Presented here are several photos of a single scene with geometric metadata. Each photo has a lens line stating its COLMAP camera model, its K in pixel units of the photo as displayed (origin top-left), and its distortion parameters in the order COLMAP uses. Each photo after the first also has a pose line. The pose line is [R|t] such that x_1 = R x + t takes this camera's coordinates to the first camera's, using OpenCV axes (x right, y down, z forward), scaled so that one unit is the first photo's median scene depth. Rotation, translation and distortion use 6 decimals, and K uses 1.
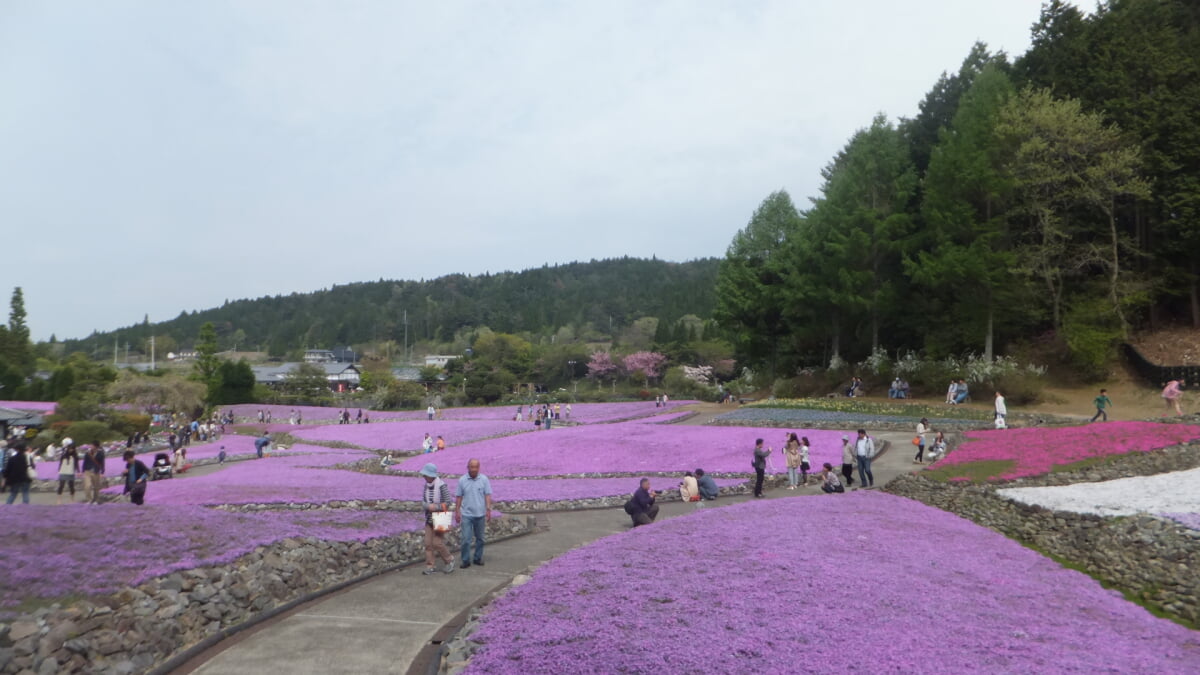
lens RADIAL K [[773.8, 0, 576.7], [0, 773.8, 357.9], [0, 0, 1]] dist [-0.050556, 0.047026]
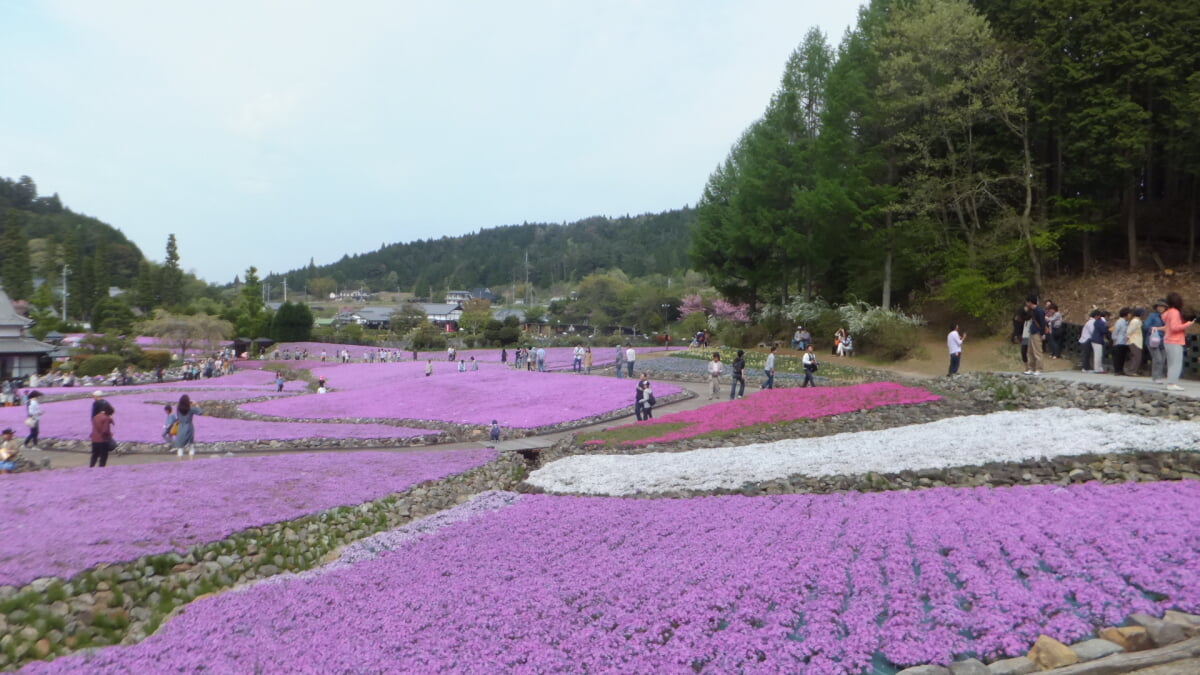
lens RADIAL K [[775.5, 0, 572.7], [0, 775.5, 333.6], [0, 0, 1]] dist [-0.055326, 0.049685]
pose [[0.978936, 0.017232, -0.203437, 0.440915], [-0.008532, 0.999014, 0.043567, -0.004587], [0.203988, -0.040913, 0.978118, 0.075998]]
